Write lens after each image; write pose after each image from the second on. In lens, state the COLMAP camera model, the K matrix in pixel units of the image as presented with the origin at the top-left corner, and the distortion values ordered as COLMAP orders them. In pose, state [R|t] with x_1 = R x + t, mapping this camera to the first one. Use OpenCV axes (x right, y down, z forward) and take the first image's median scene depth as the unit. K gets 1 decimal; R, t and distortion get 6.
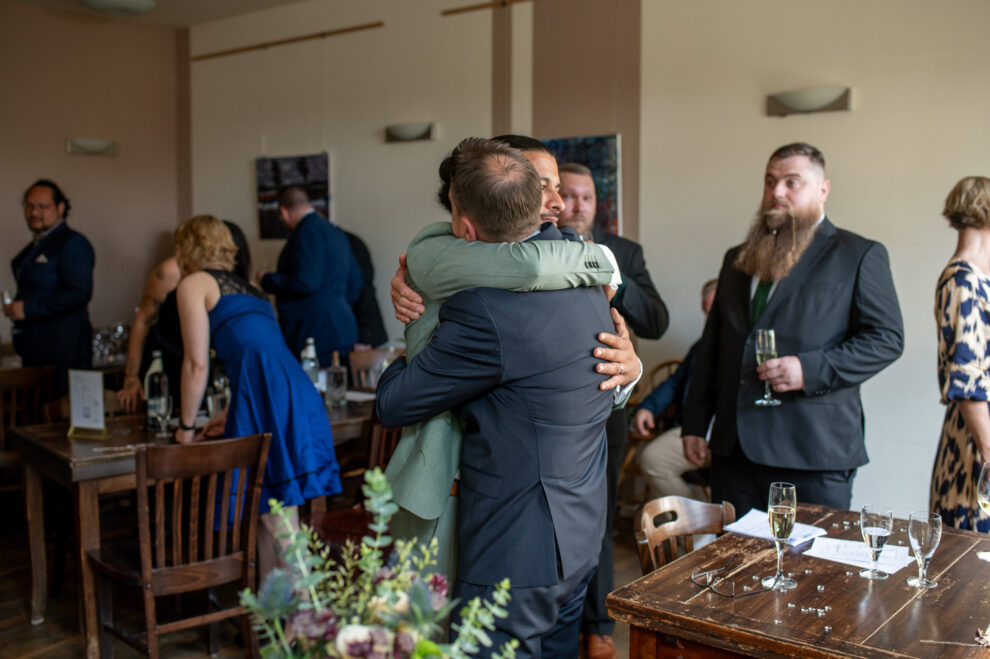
lens RADIAL K [[995.0, 0, 496.4], [0, 995.0, 328.0], [0, 0, 1]] dist [-0.074180, 0.009697]
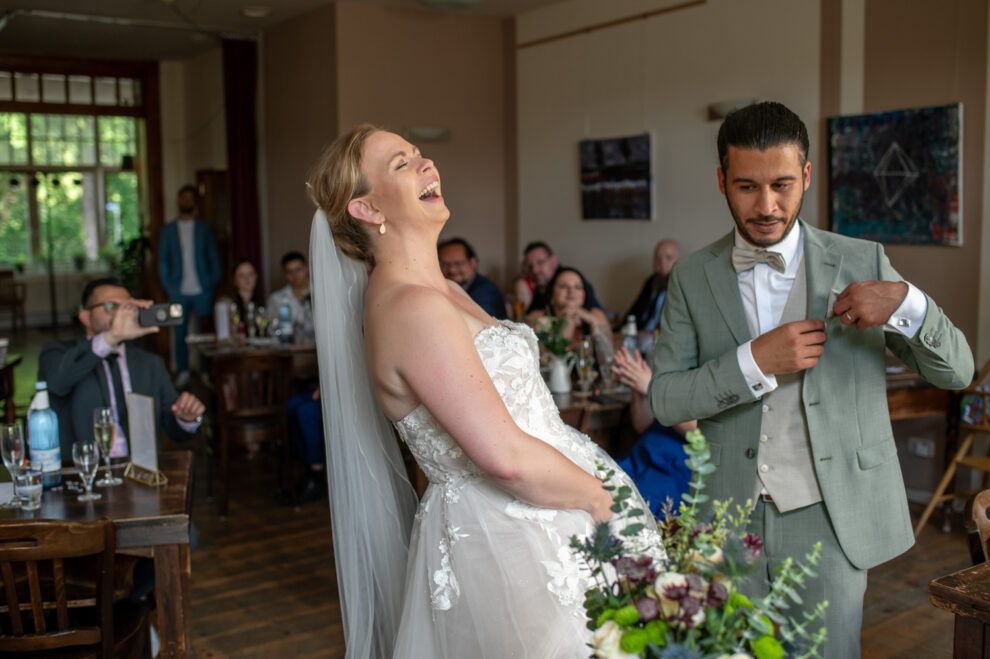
lens RADIAL K [[1043.2, 0, 495.0], [0, 1043.2, 329.5], [0, 0, 1]] dist [-0.093162, 0.135705]
pose [[0.952169, 0.018352, -0.305020, 0.008949], [-0.014040, 0.999768, 0.016325, 0.012886], [0.305249, -0.011262, 0.952206, -0.094249]]
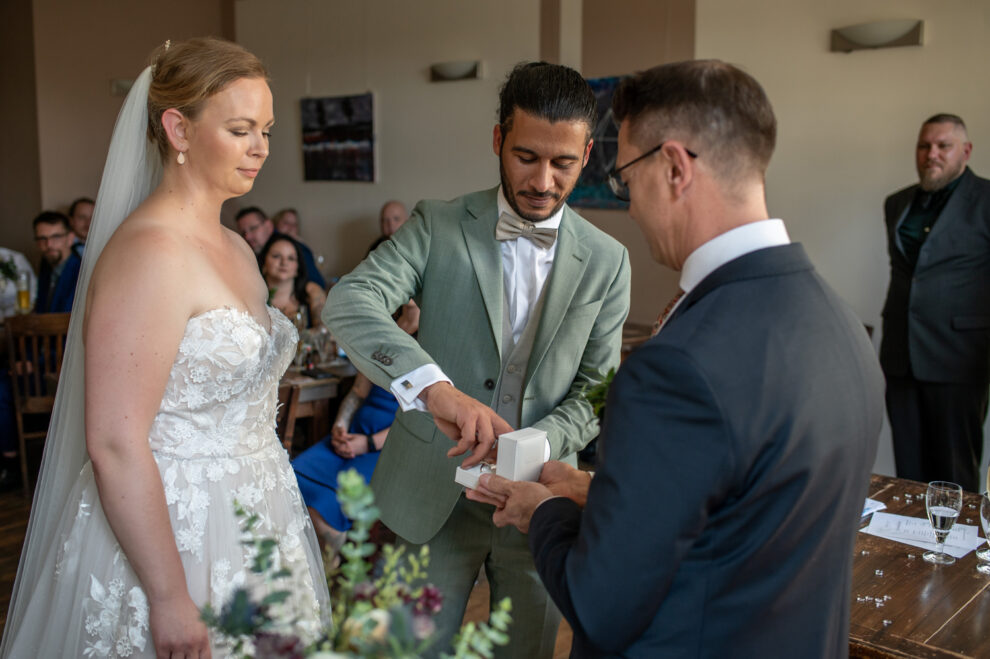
lens RADIAL K [[928.4, 0, 507.7], [0, 928.4, 311.6], [0, 0, 1]] dist [-0.061913, 0.026047]
pose [[0.997997, 0.009940, -0.062474, 0.040934], [-0.006345, 0.998326, 0.057490, -0.026616], [0.062941, -0.056979, 0.996389, 0.161332]]
